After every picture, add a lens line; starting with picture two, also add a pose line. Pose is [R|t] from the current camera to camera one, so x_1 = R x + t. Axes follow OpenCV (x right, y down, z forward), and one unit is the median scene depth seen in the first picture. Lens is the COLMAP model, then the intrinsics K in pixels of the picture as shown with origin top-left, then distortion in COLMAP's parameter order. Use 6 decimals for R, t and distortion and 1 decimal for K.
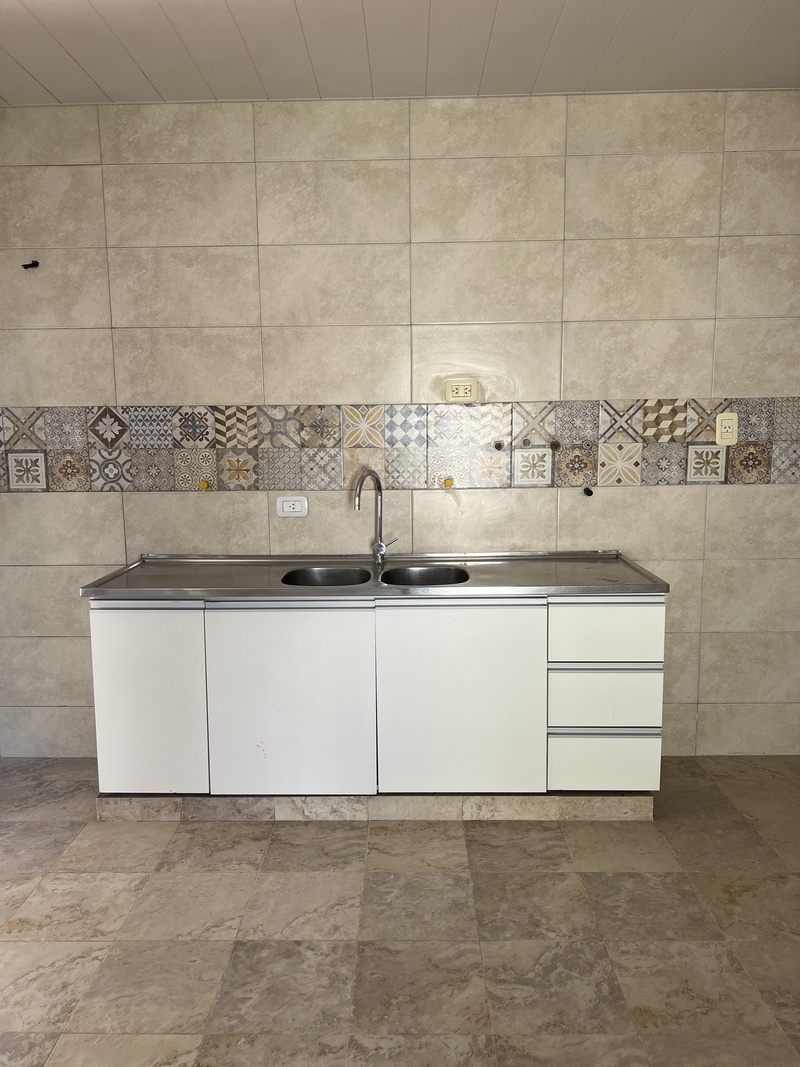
lens RADIAL K [[793.6, 0, 396.1], [0, 793.6, 540.8], [0, 0, 1]] dist [0.039374, -0.048218]
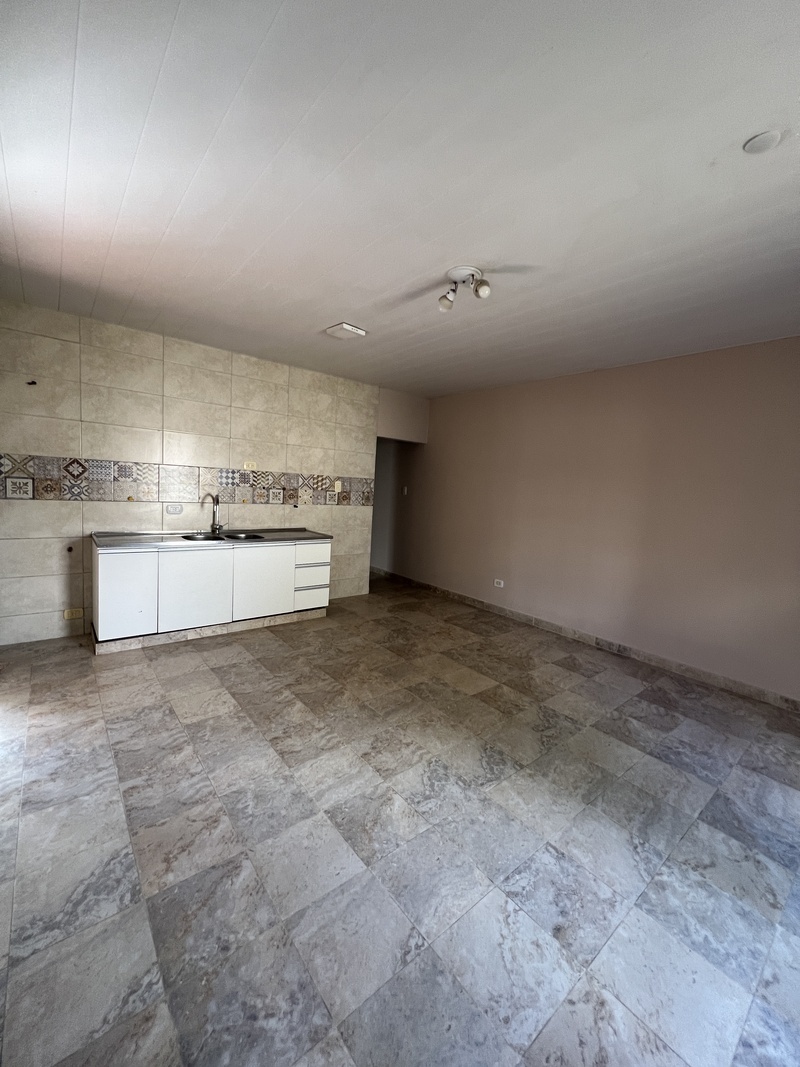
lens RADIAL K [[429.1, 0, 400.9], [0, 429.1, 530.4], [0, 0, 1]] dist [-0.004412, -0.000217]
pose [[0.756843, -0.010945, 0.653505, -0.466649], [0.027040, 0.999528, -0.014575, 0.054458], [-0.653037, 0.028701, 0.756782, -0.370972]]
